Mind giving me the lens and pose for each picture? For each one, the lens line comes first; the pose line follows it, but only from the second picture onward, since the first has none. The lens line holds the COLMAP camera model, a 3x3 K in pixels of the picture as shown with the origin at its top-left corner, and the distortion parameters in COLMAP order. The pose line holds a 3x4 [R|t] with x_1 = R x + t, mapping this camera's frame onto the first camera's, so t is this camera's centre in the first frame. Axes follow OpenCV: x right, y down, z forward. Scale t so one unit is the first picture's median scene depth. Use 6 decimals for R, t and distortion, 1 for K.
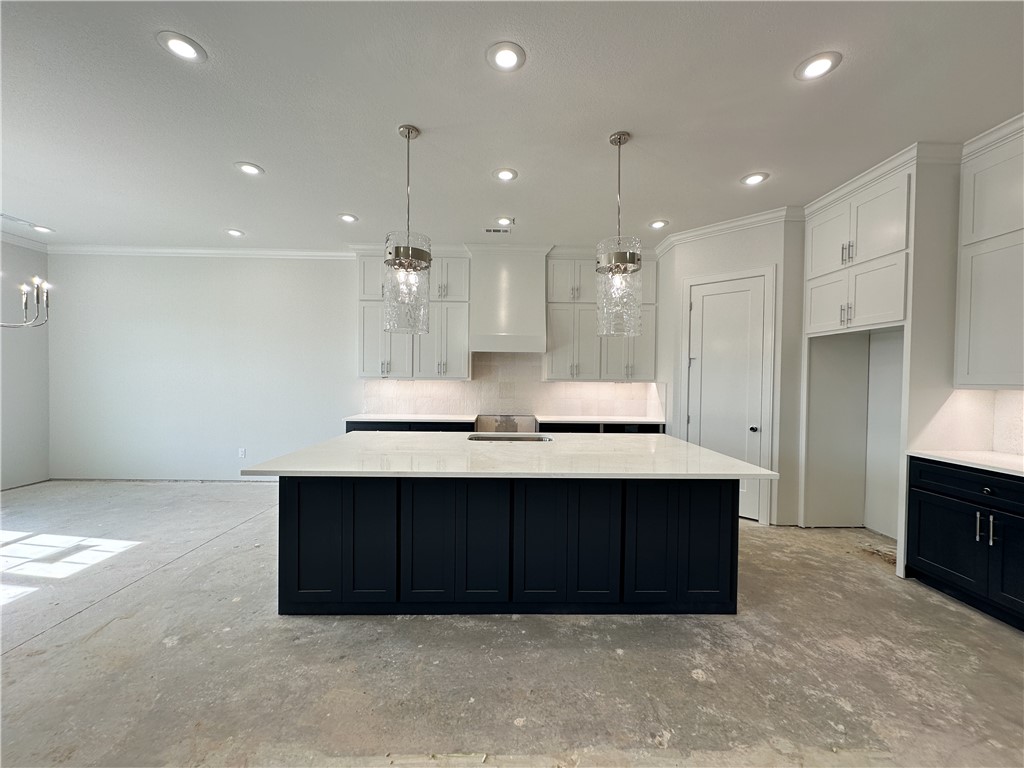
lens RADIAL K [[407.0, 0, 512.0], [0, 407.0, 384.0], [0, 0, 1]] dist [-0.001942, 0.000497]
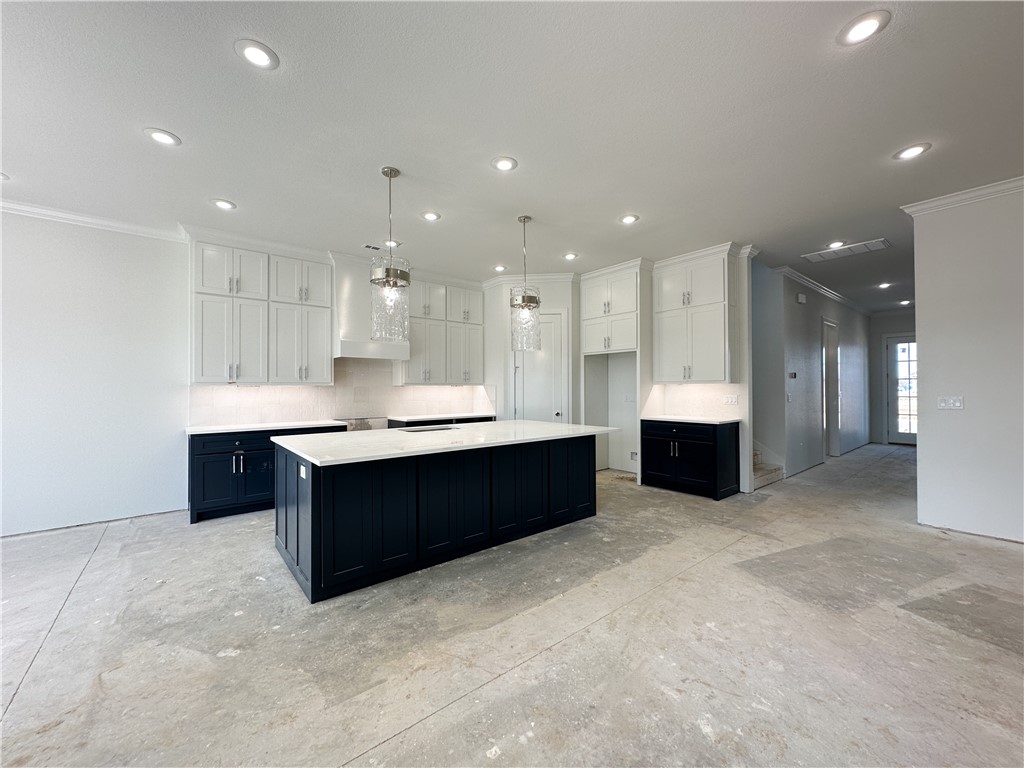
lens RADIAL K [[407.0, 0, 512.0], [0, 407.0, 384.0], [0, 0, 1]] dist [-0.001942, 0.000497]
pose [[0.787274, -0.008986, 0.616538, -0.670075], [0.022938, 0.999628, -0.014722, 0.023542], [-0.616177, 0.025732, 0.787187, -0.130933]]
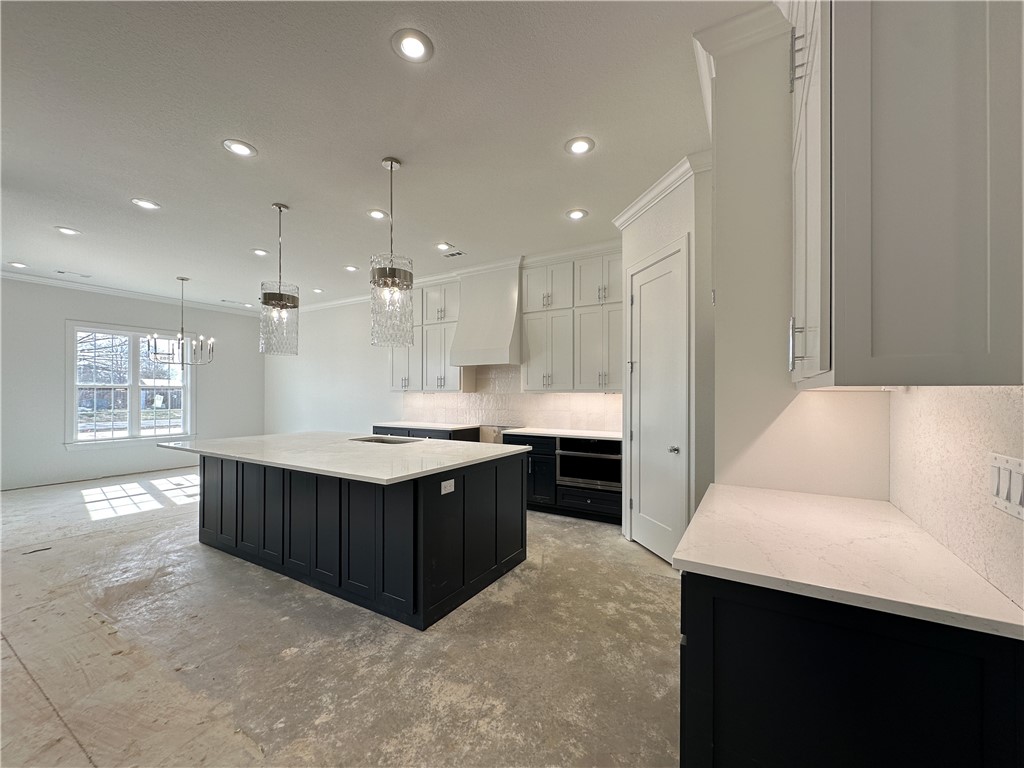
lens RADIAL K [[409.3, 0, 509.7], [0, 409.3, 391.7], [0, 0, 1]] dist [0.000061, 0.000199]
pose [[0.845932, -0.012968, -0.533133, 1.051660], [-0.000359, 0.999690, -0.024887, 0.028881], [0.533291, 0.021244, 0.845665, 0.248471]]
